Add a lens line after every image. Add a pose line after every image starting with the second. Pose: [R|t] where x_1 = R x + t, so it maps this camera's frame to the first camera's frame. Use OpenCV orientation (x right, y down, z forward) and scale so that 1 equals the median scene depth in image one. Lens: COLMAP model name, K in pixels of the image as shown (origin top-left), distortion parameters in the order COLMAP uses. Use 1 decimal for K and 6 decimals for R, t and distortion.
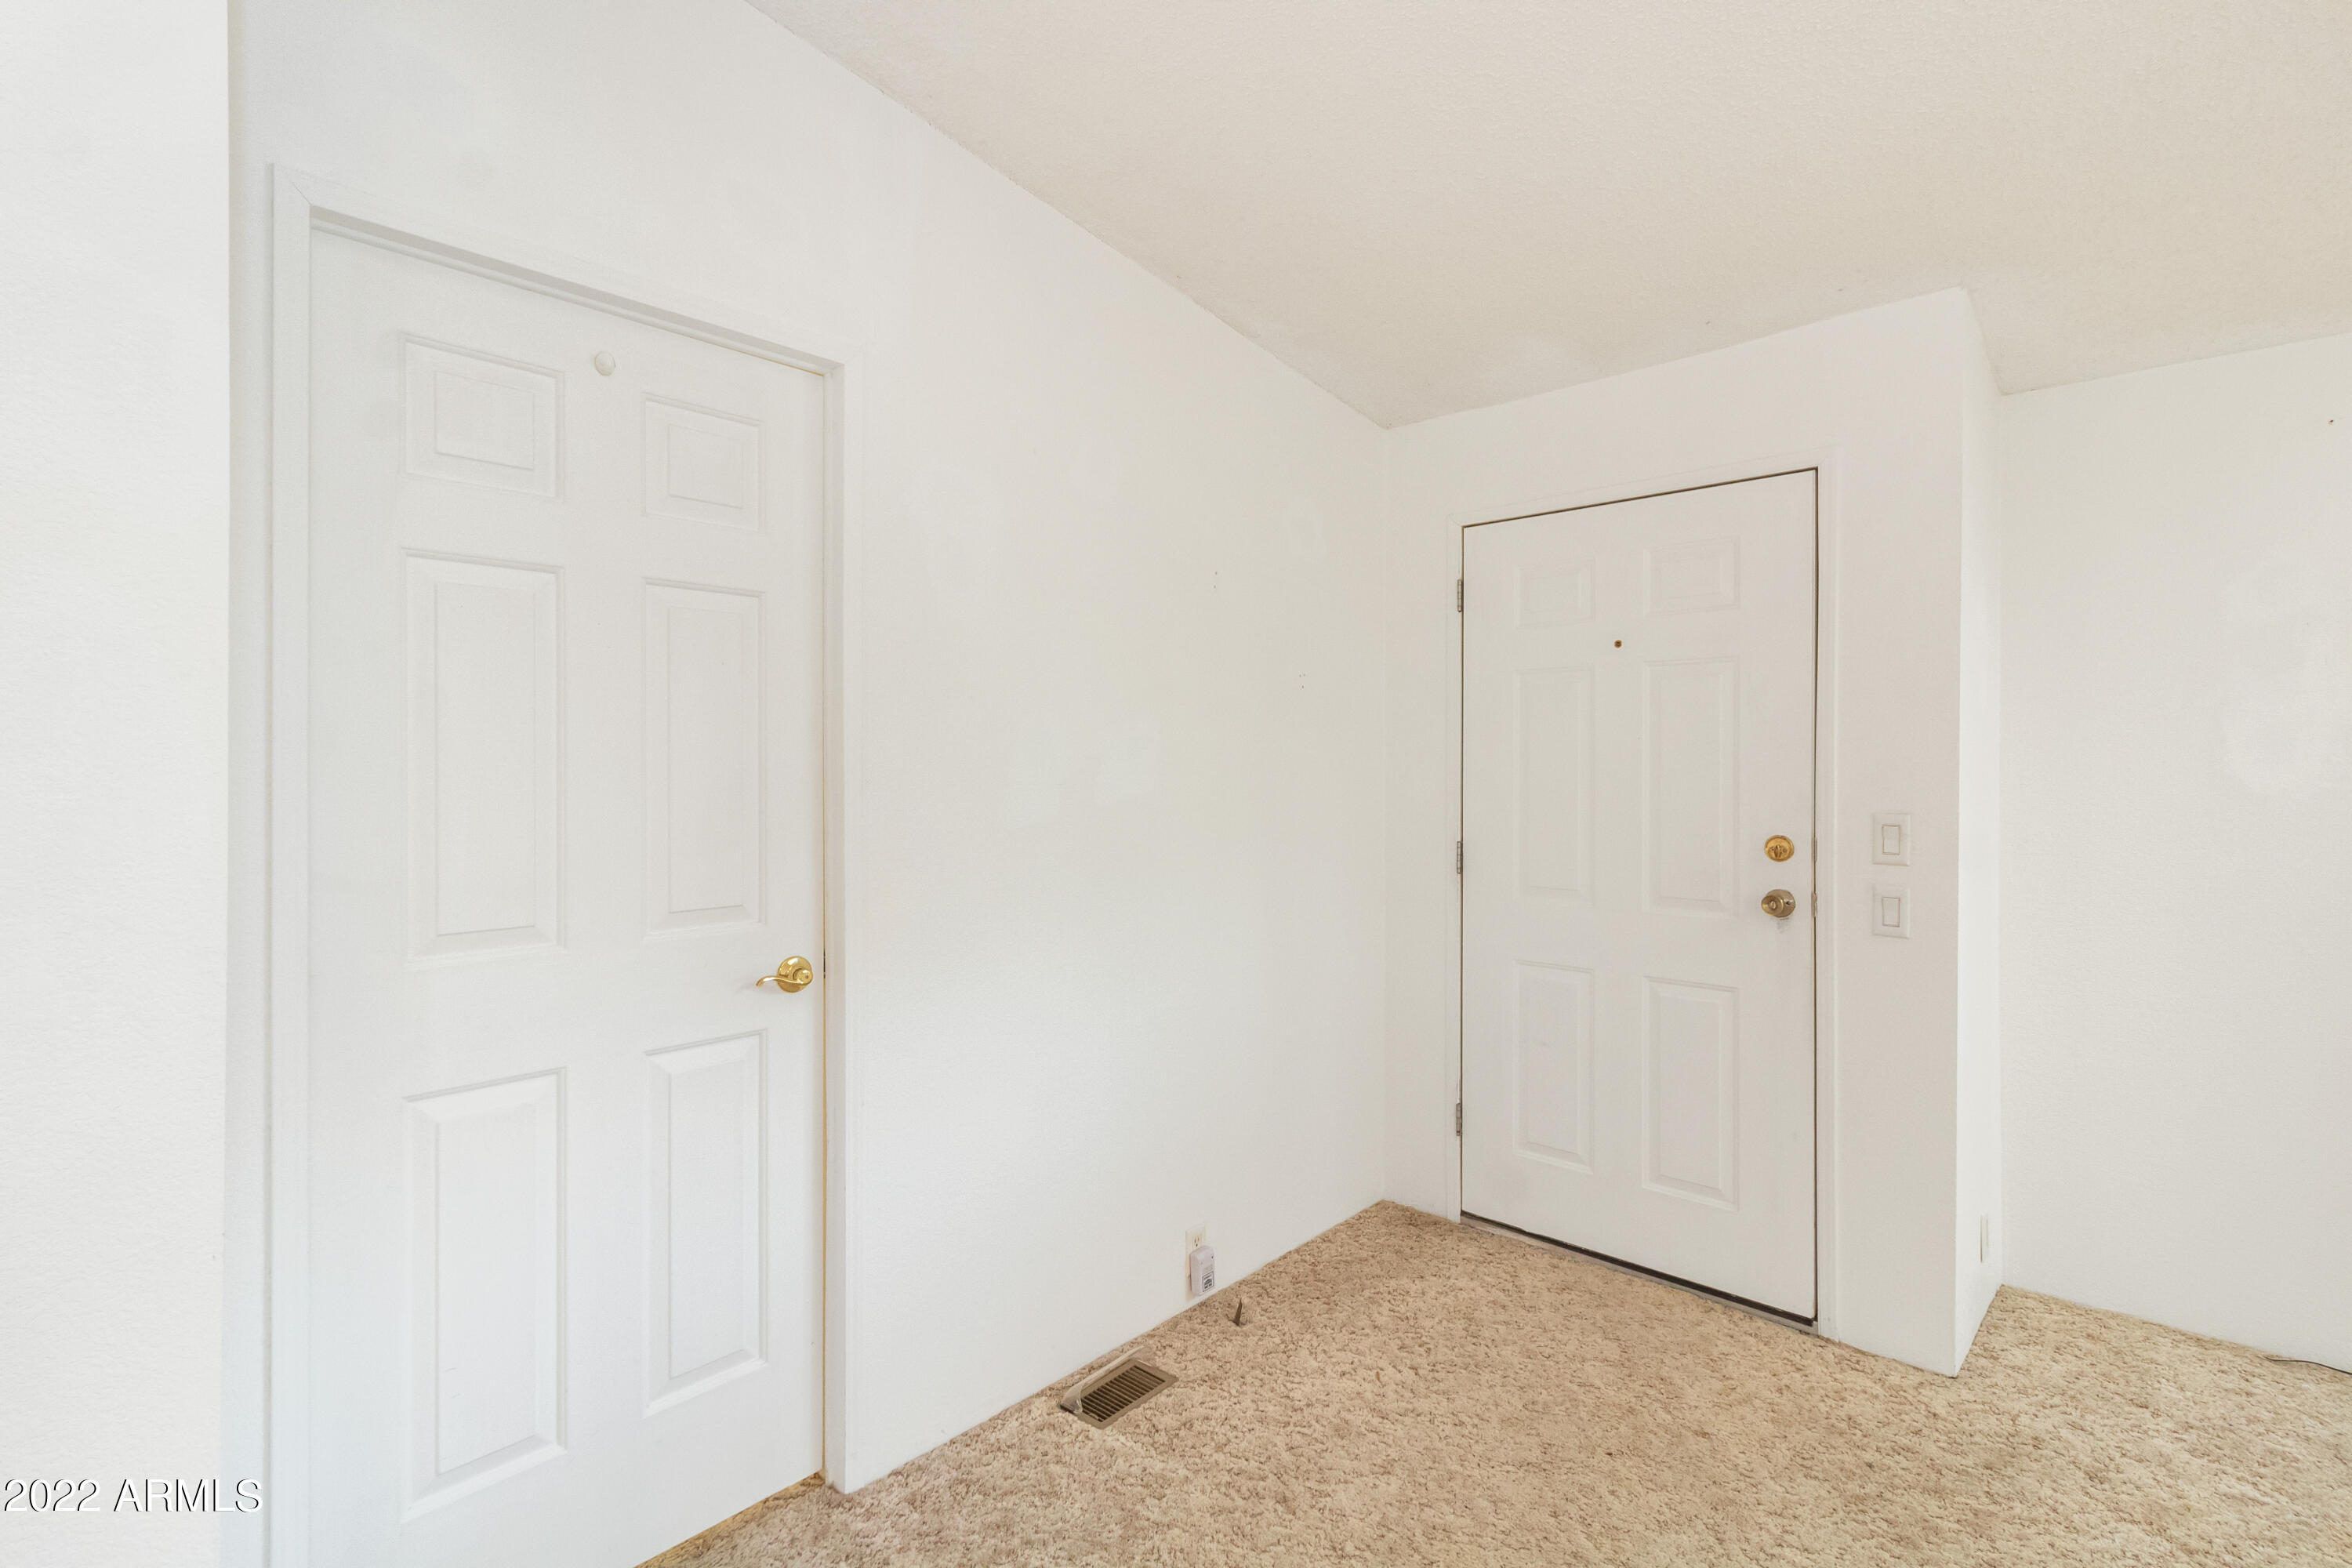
lens RADIAL K [[1107.4, 0, 1176.0], [0, 1107.4, 784.0], [0, 0, 1]] dist [0.017690, -0.000020]
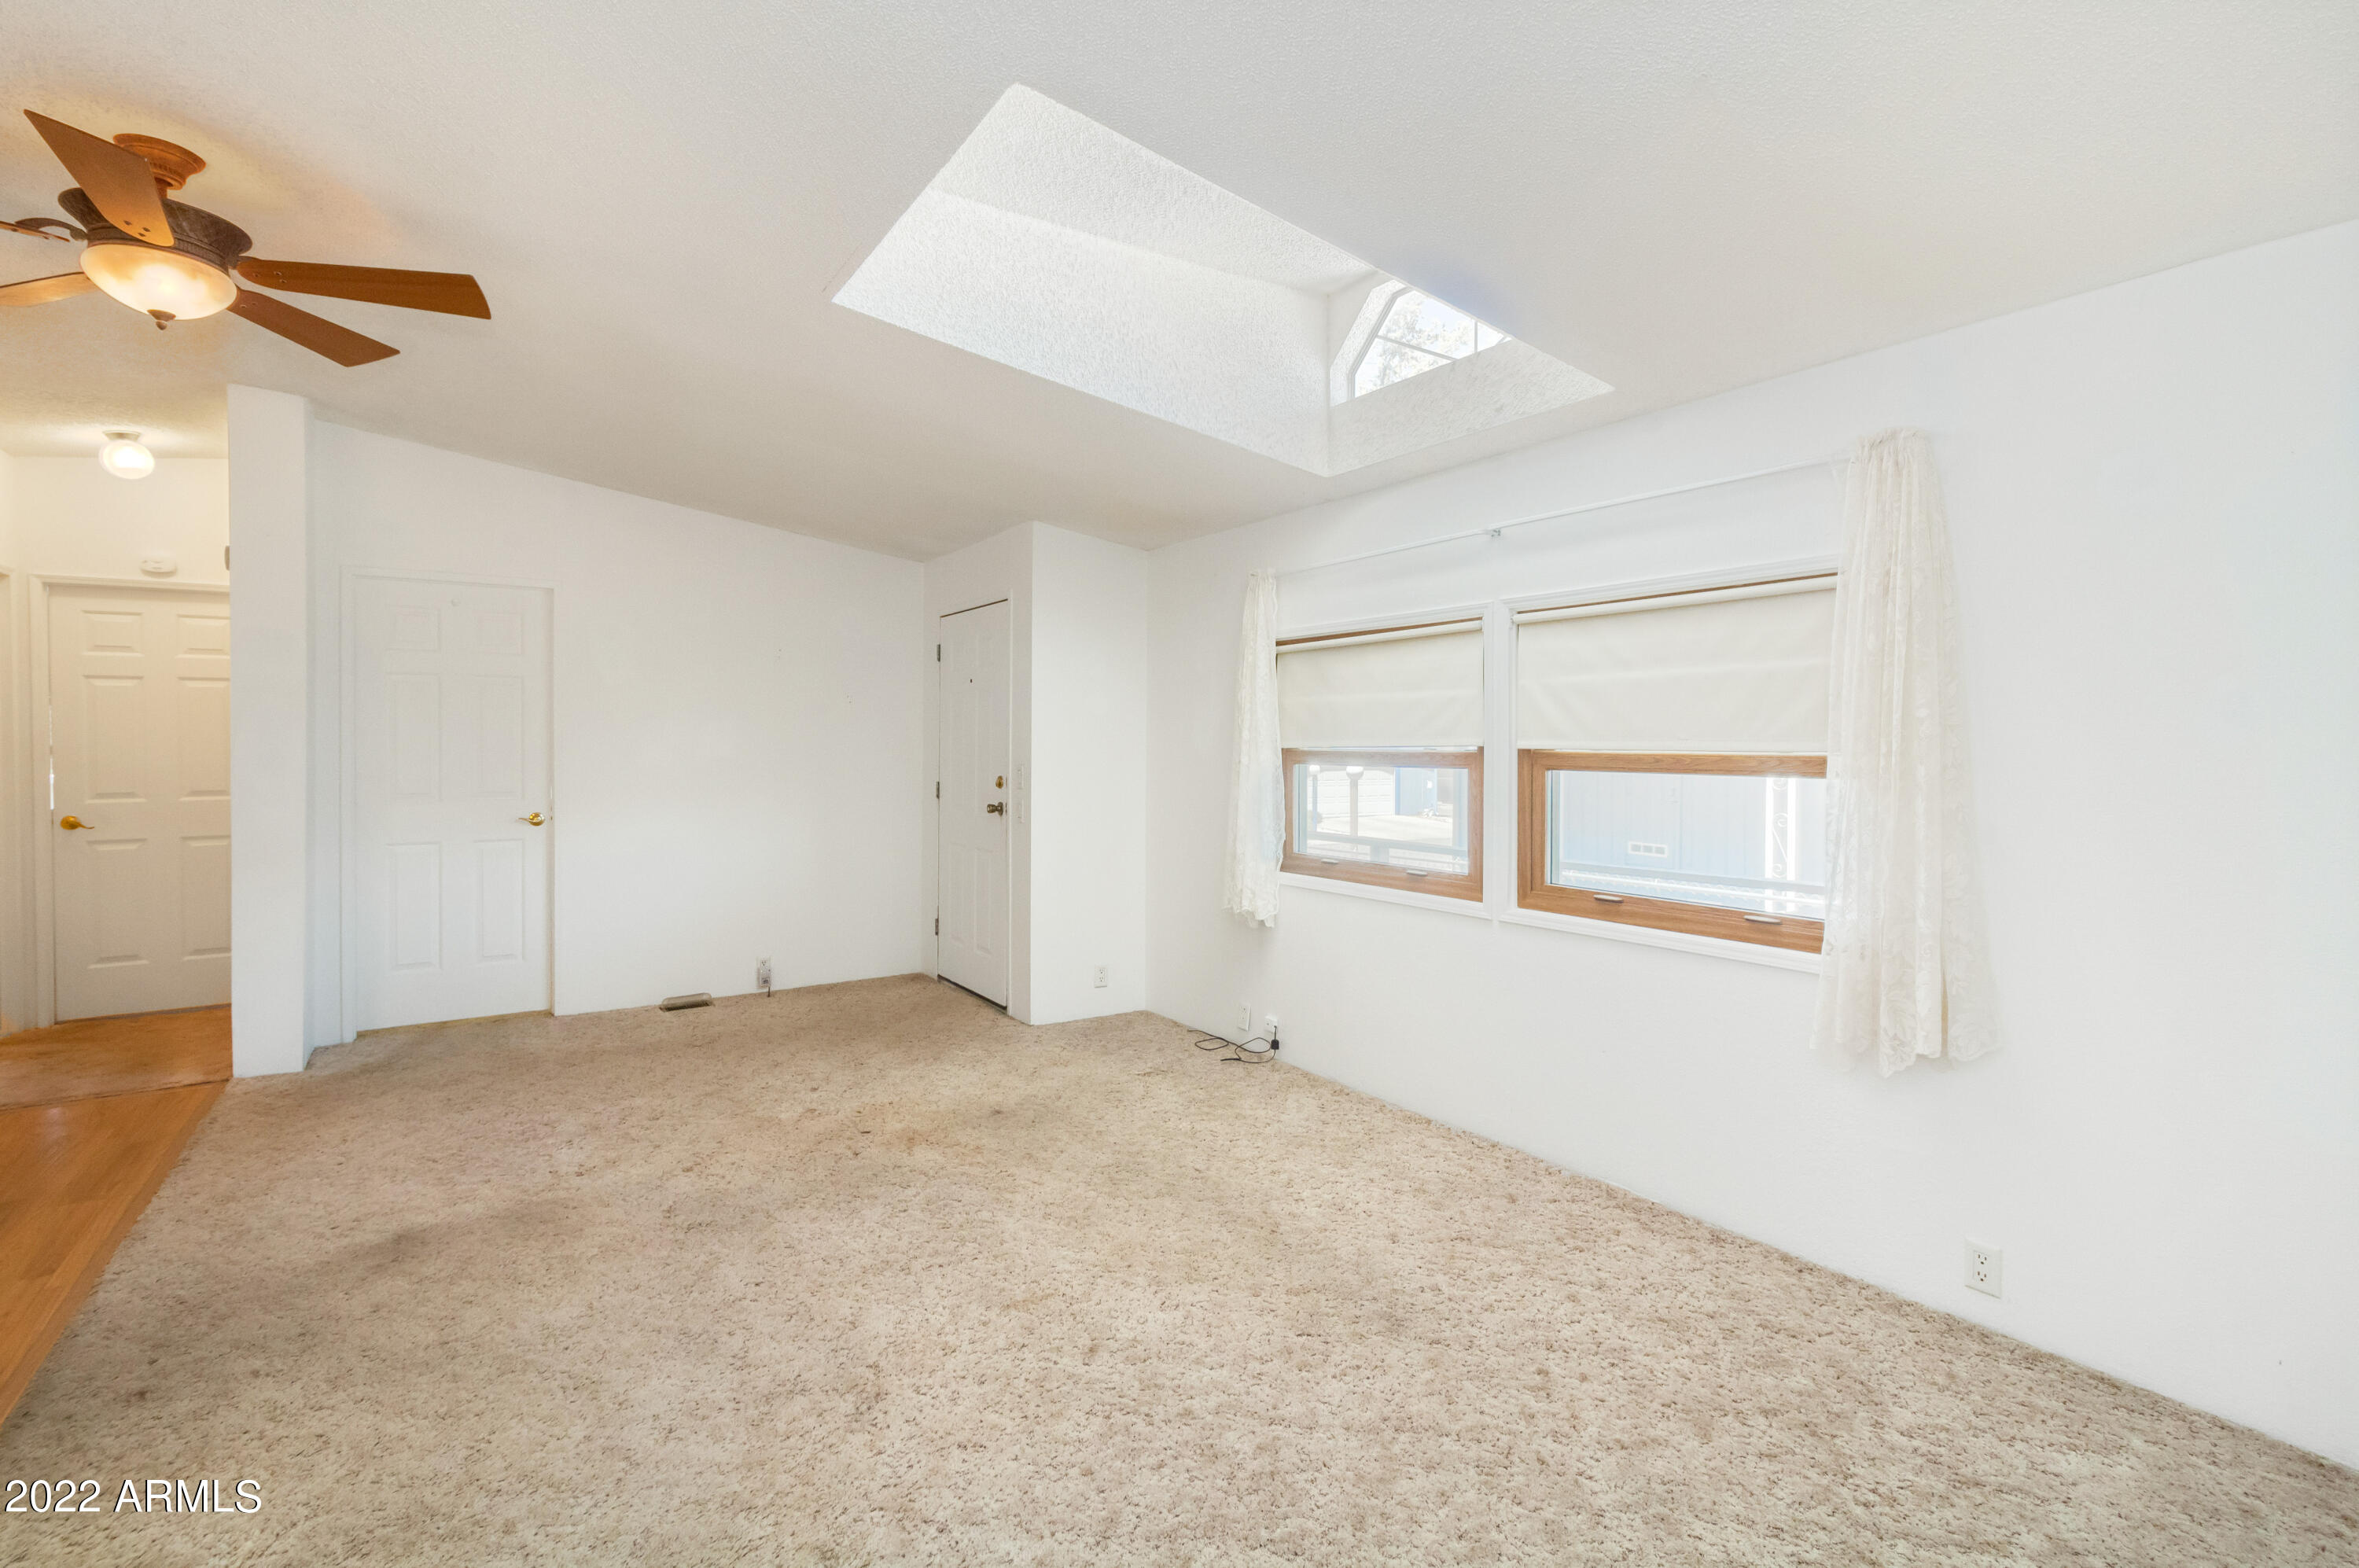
lens RADIAL K [[1074.4, 0, 1179.5], [0, 1074.4, 784.0], [0, 0, 1]] dist [0.000343, -0.000128]
pose [[0.967854, 0.008881, -0.251356, 1.383648], [-0.003288, 0.999738, 0.022661, 0.016045], [0.251492, -0.021106, 0.967629, -0.847060]]
